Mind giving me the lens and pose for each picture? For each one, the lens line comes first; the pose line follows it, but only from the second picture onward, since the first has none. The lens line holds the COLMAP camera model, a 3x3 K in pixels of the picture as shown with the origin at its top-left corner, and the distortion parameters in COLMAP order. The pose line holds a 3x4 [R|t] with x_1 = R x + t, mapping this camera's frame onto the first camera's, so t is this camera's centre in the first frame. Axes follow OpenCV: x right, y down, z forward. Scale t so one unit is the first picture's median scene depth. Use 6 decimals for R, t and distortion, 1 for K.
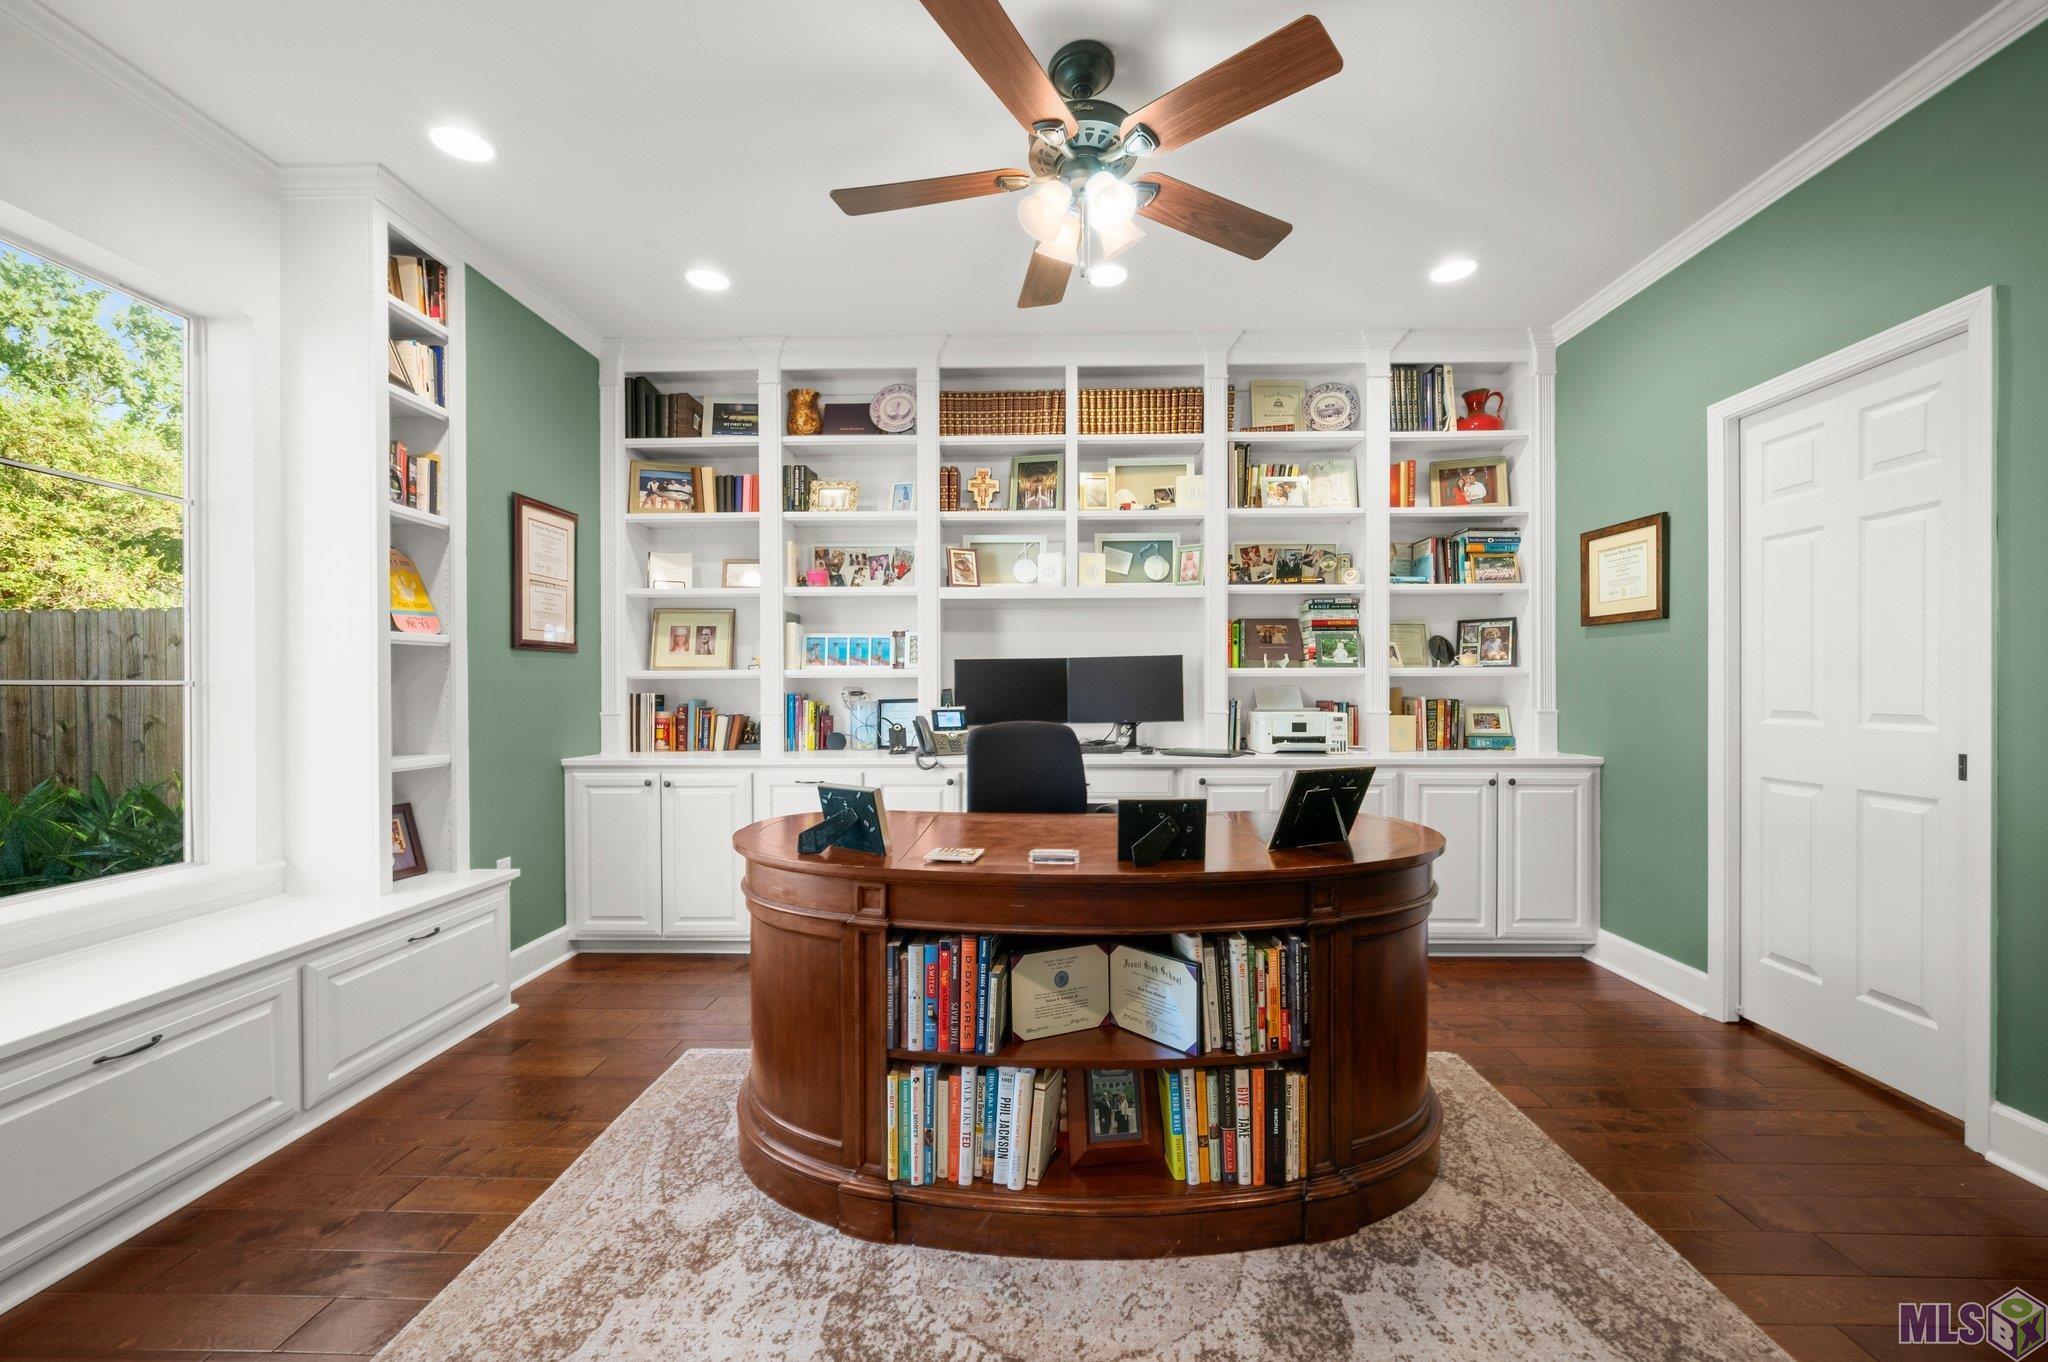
lens RADIAL K [[819.6, 0, 1032.8], [0, 819.6, 693.3], [0, 0, 1]] dist [-0.002962, 0.000242]
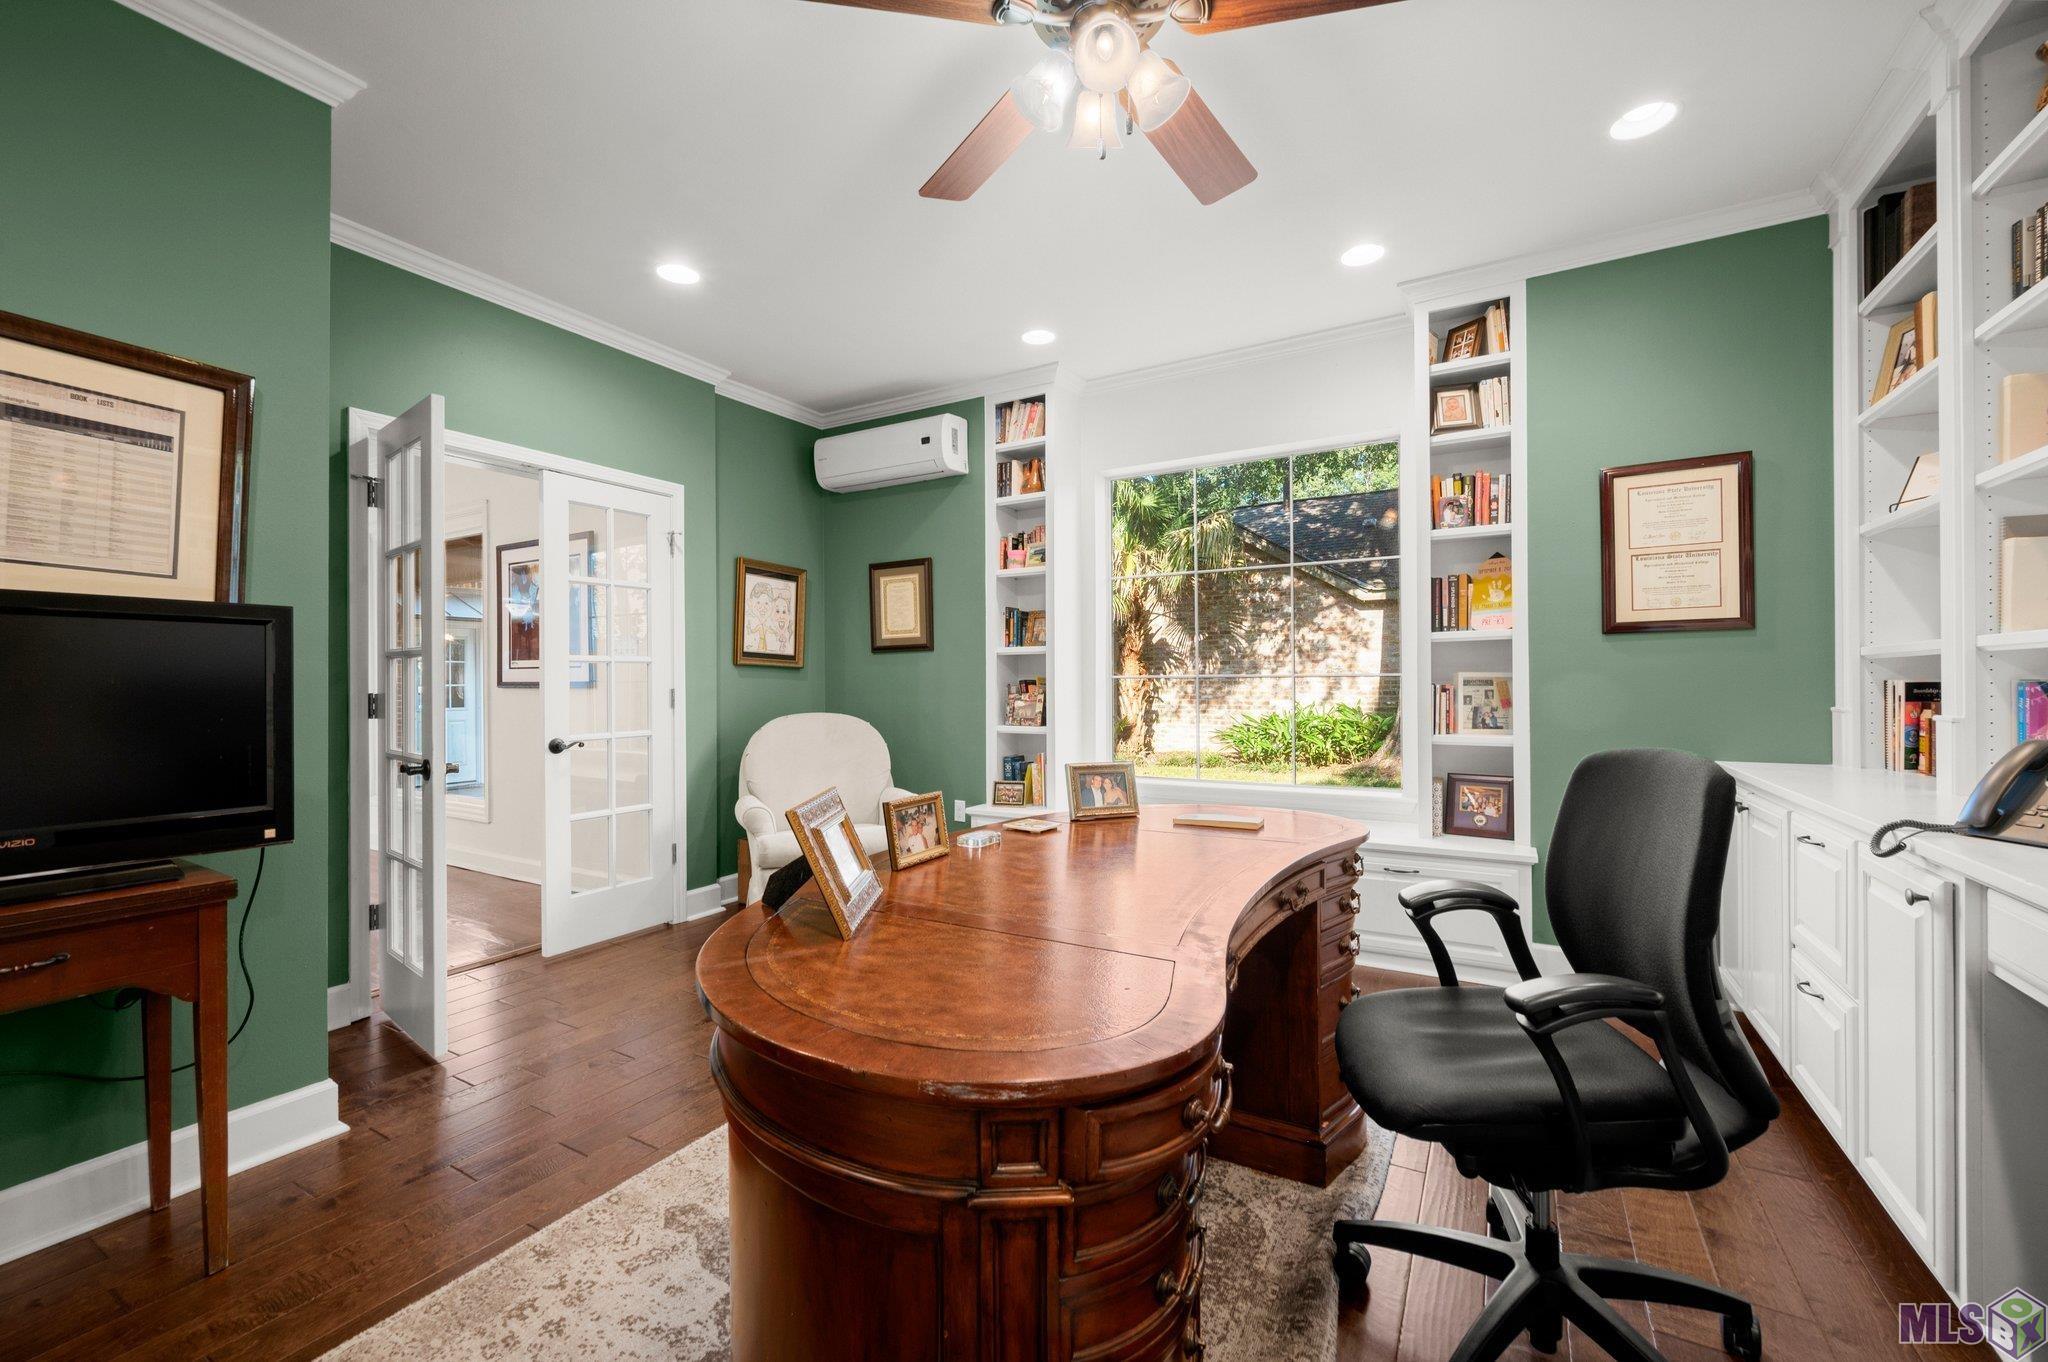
lens RADIAL K [[819.6, 0, 1020.0], [0, 819.6, 676.6], [0, 0, 1]] dist [-0.002962, 0.000242]
pose [[-0.486815, 0.002107, -0.873503, 0.771058], [-0.000865, 0.999995, 0.002894, -0.009477], [0.873505, 0.002164, -0.486811, 1.283971]]
